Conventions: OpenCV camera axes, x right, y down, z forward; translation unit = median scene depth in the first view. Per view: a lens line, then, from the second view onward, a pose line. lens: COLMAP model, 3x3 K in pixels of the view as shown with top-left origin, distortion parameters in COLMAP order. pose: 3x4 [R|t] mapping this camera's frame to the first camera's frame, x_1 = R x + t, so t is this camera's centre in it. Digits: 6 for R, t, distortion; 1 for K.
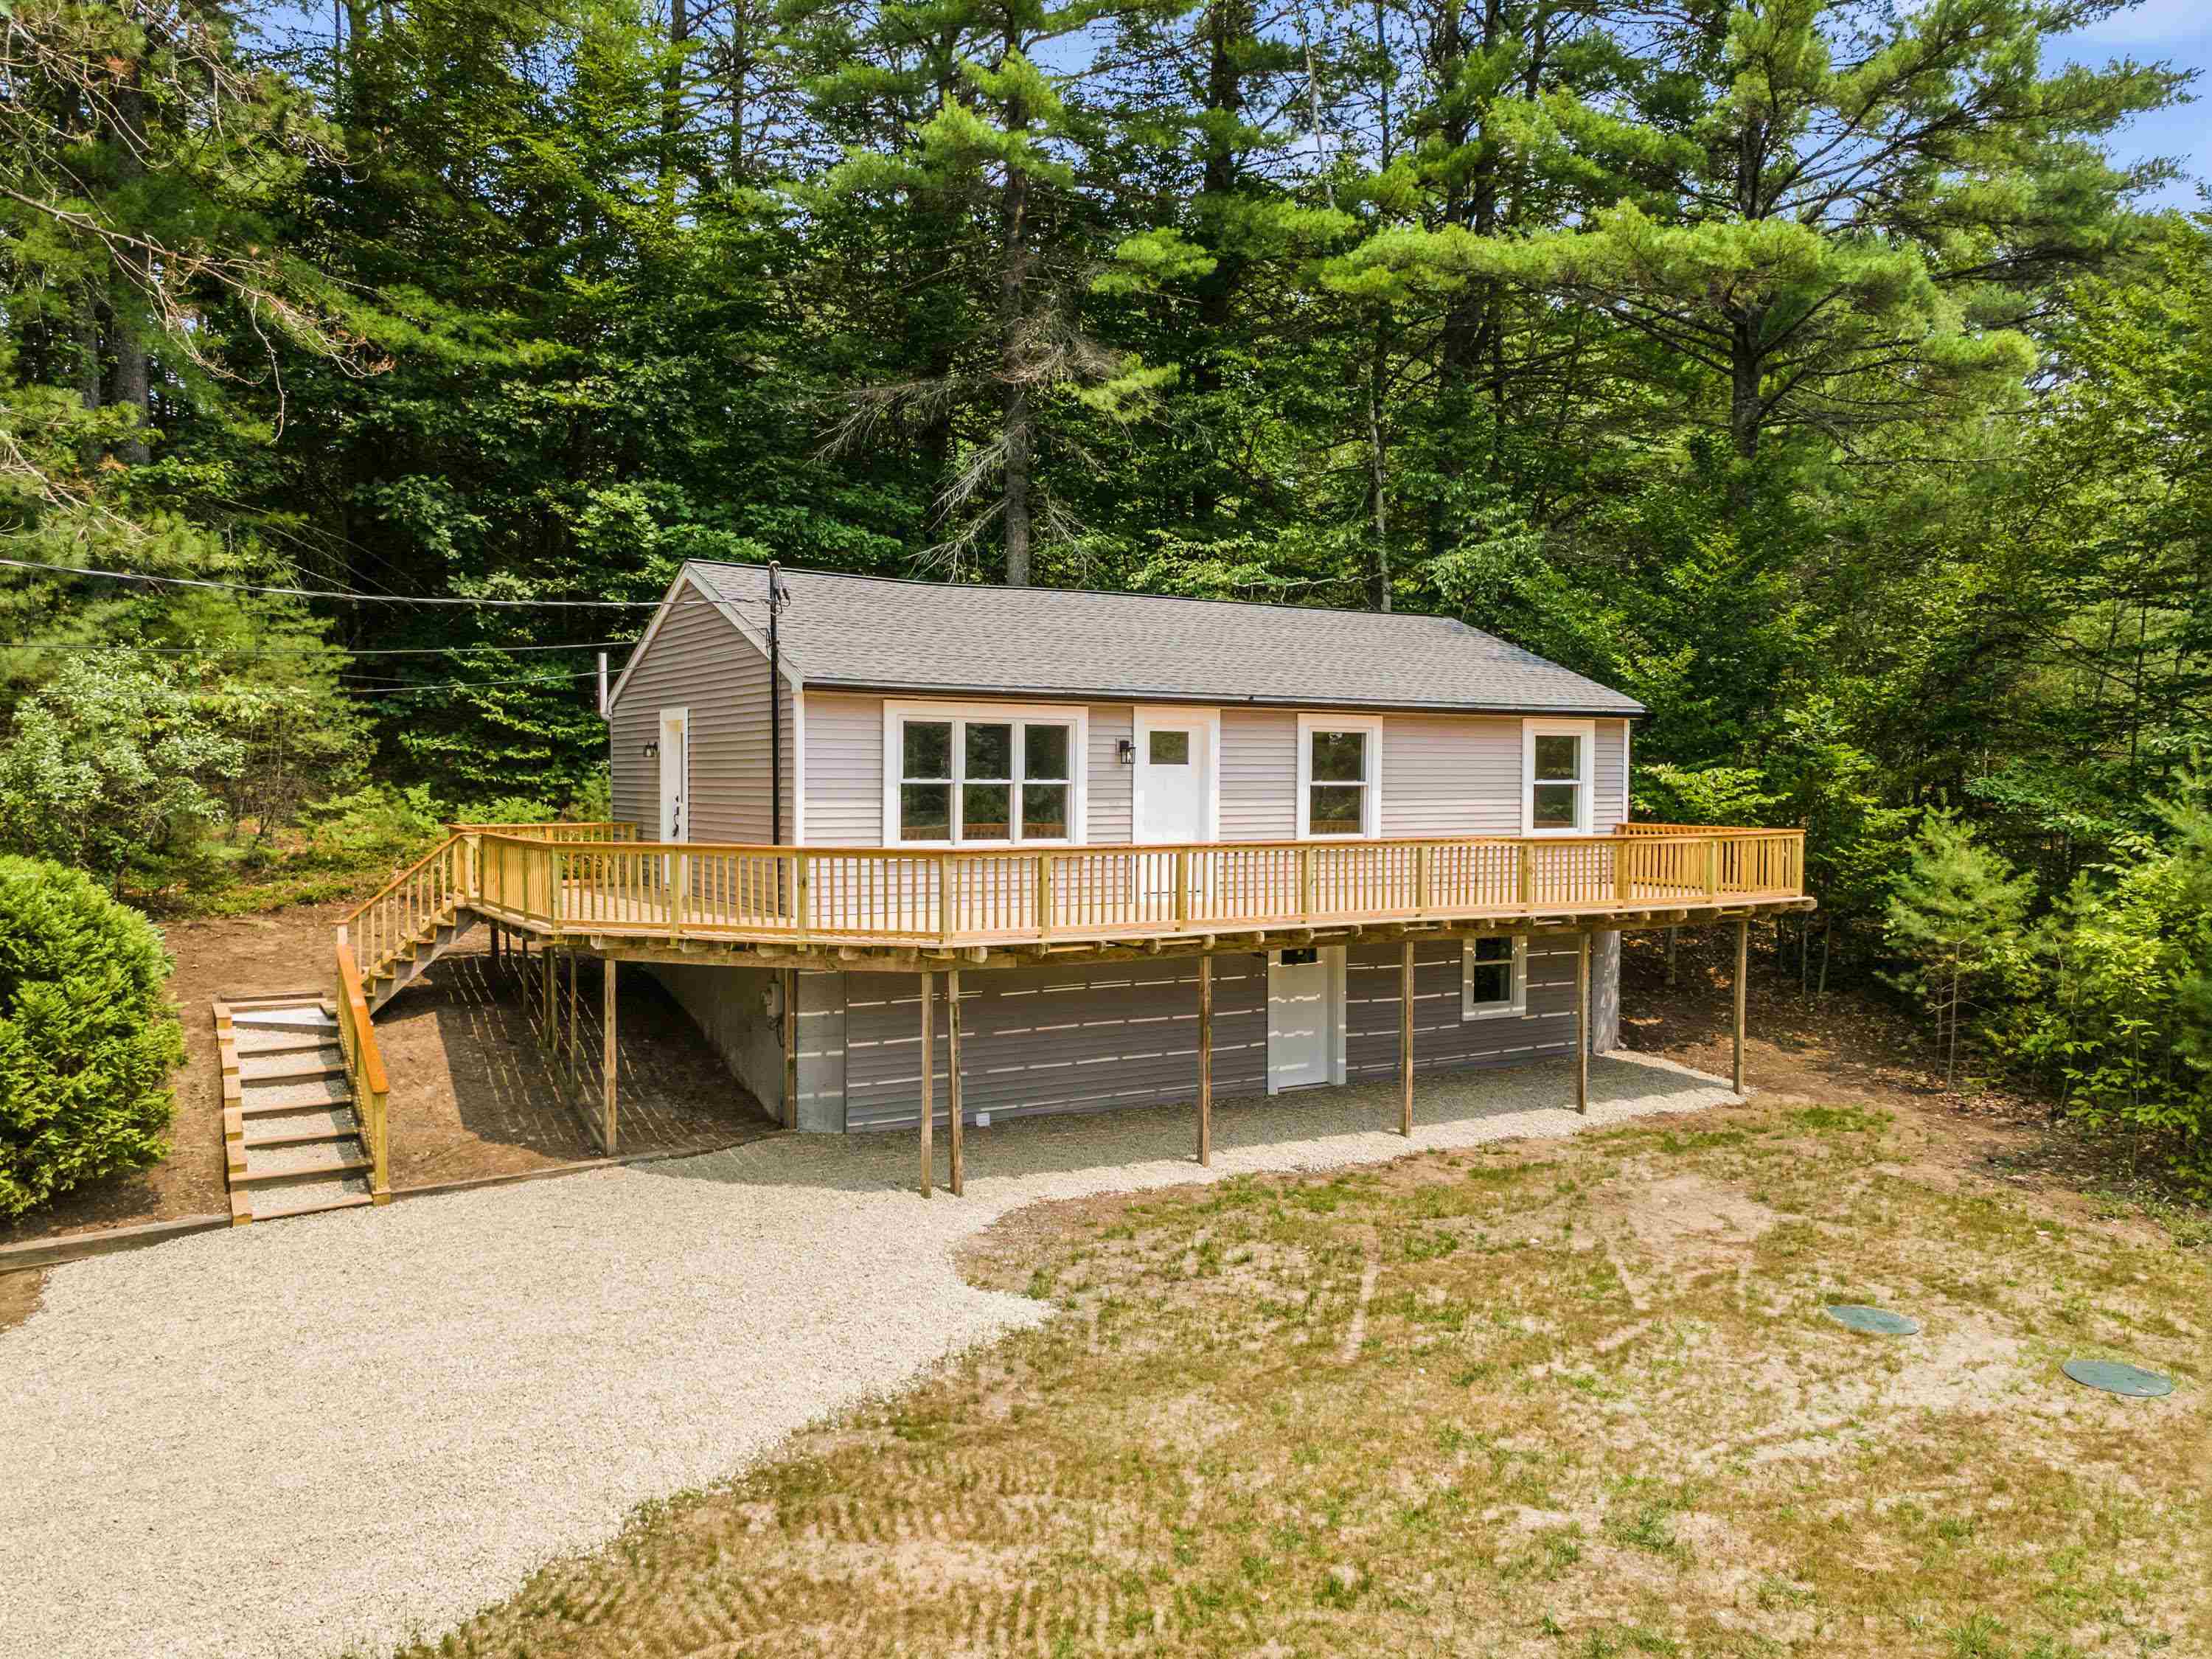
lens RADIAL K [[1593.0, 0, 1084.8], [0, 1593.0, 820.3], [0, 0, 1]] dist [0.066783, -0.034276]
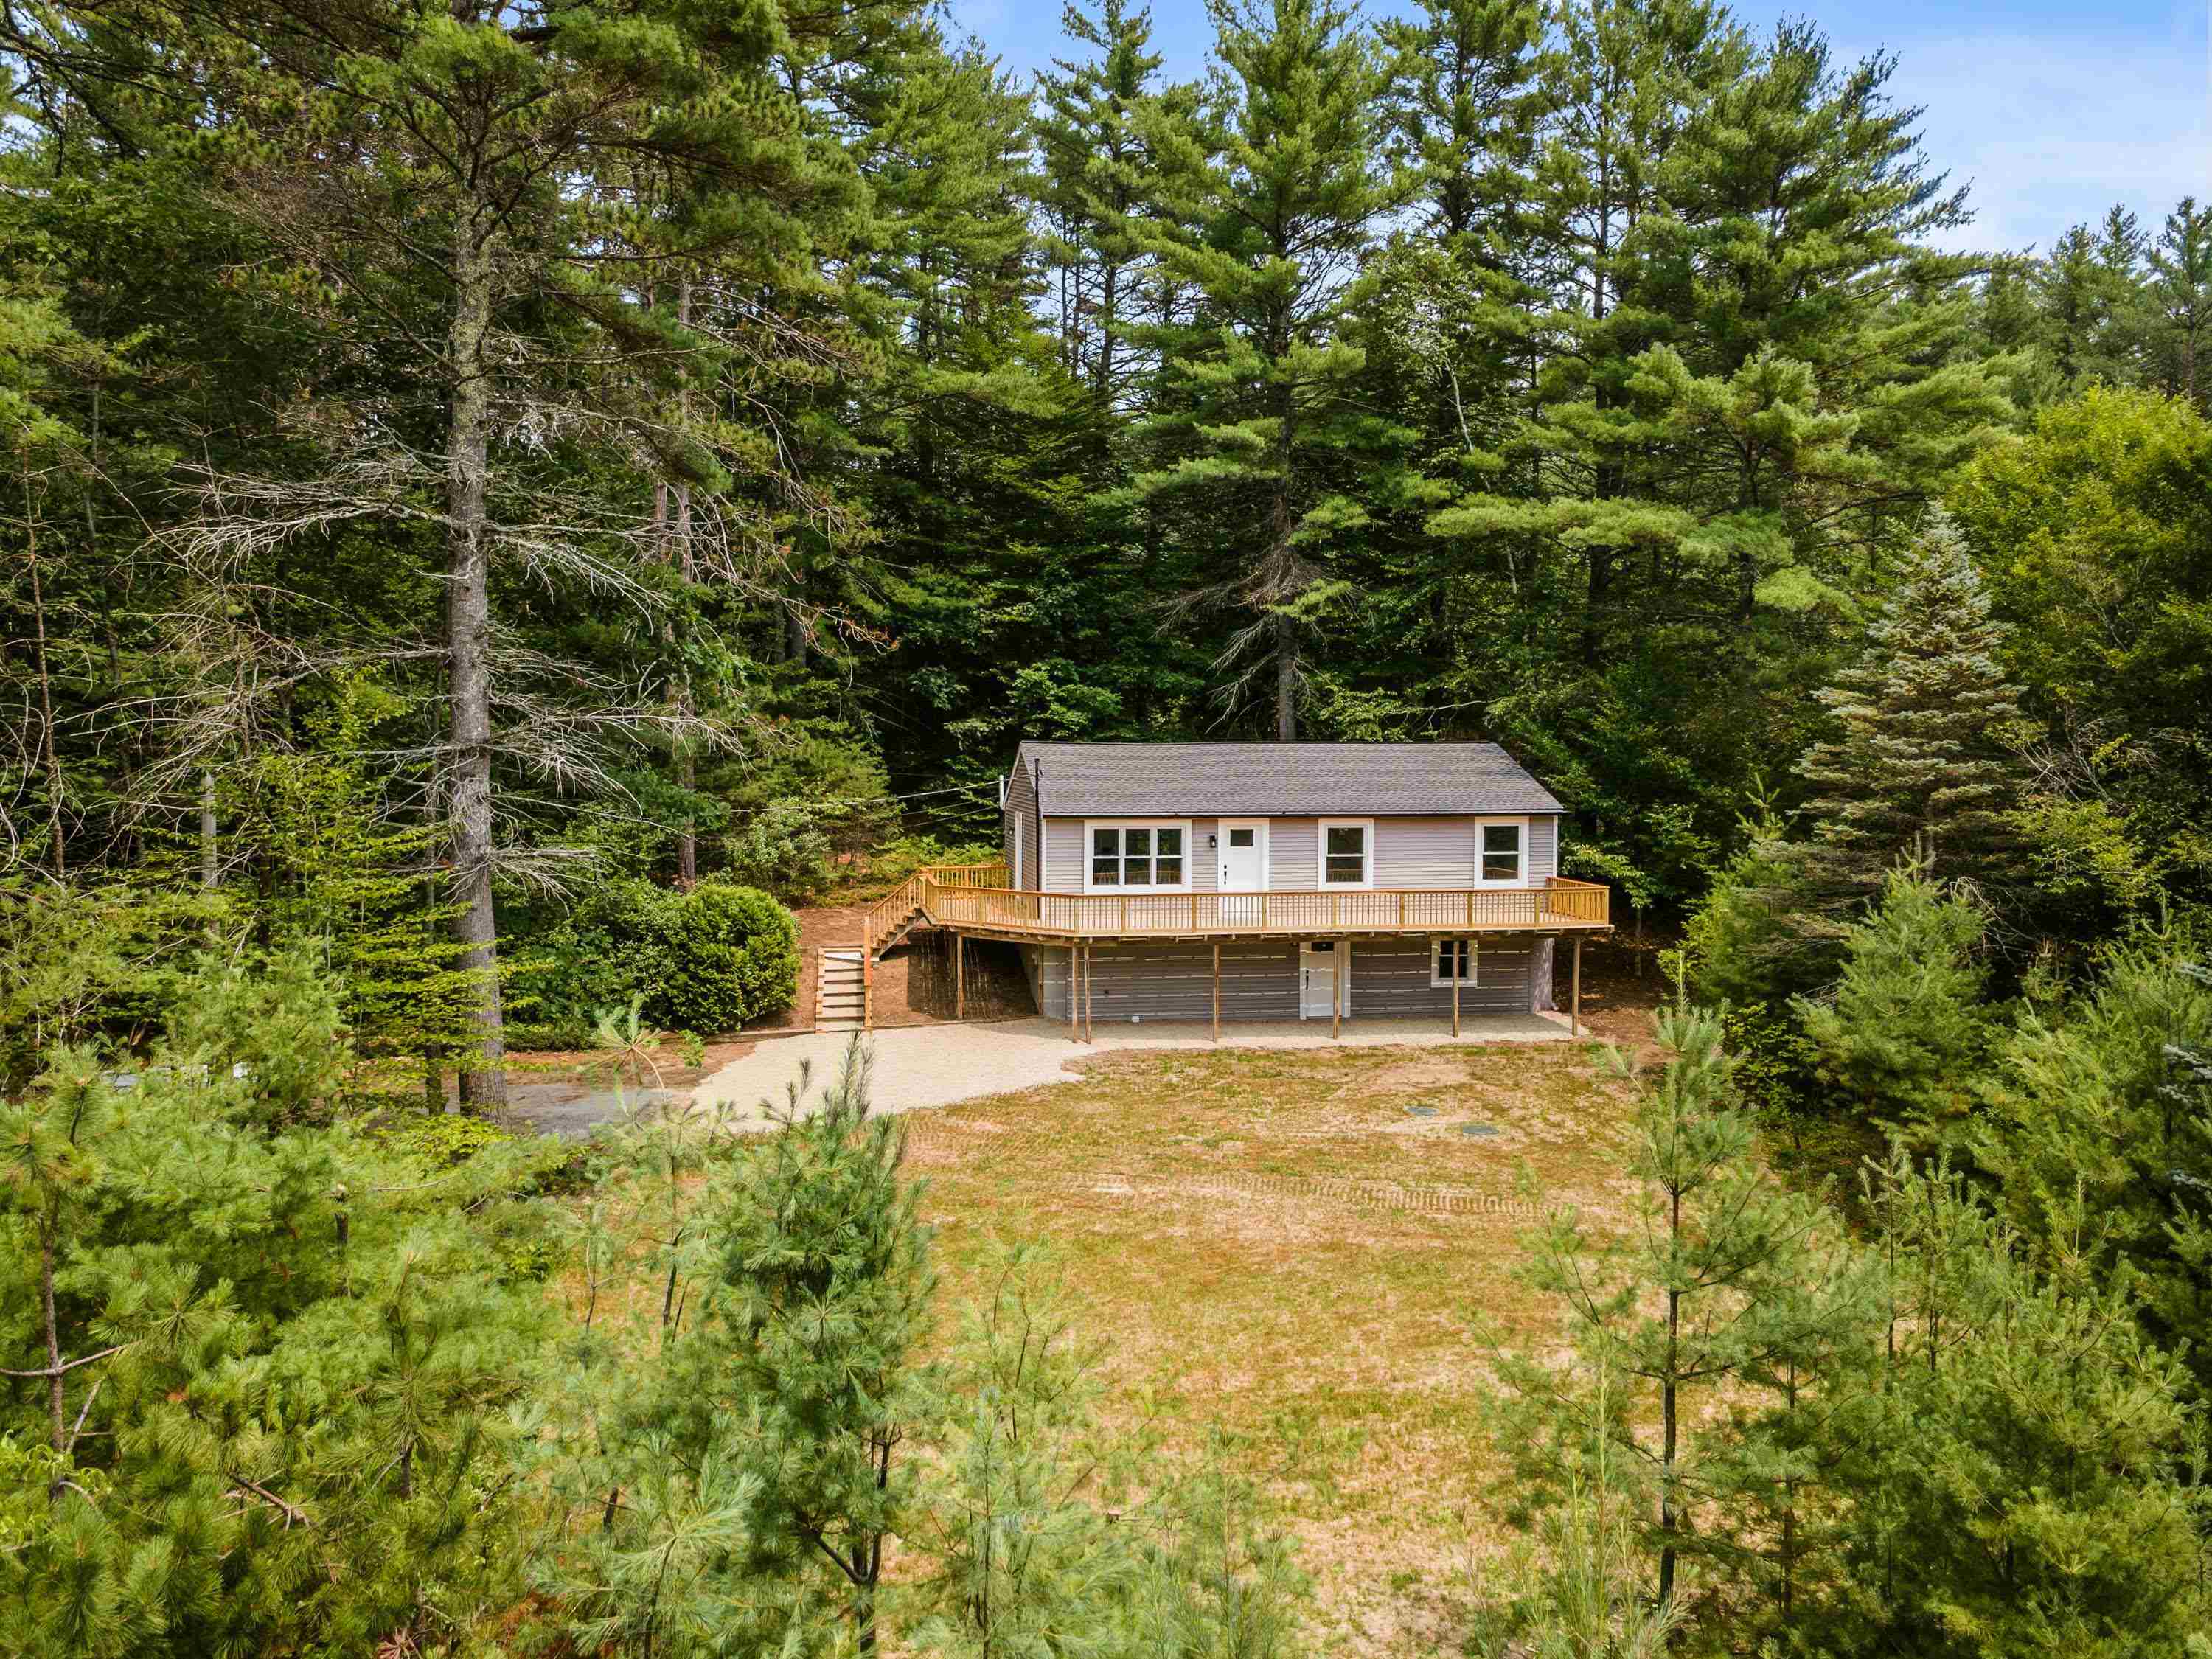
lens RADIAL K [[1593.0, 0, 1101.5], [0, 1593.0, 824.8], [0, 0, 1]] dist [0.066783, -0.034276]
pose [[0.934580, 0.012616, -0.355528, 0.589288], [-0.005896, 0.999783, 0.019978, -0.100027], [0.355703, -0.016575, 0.934452, -0.892491]]
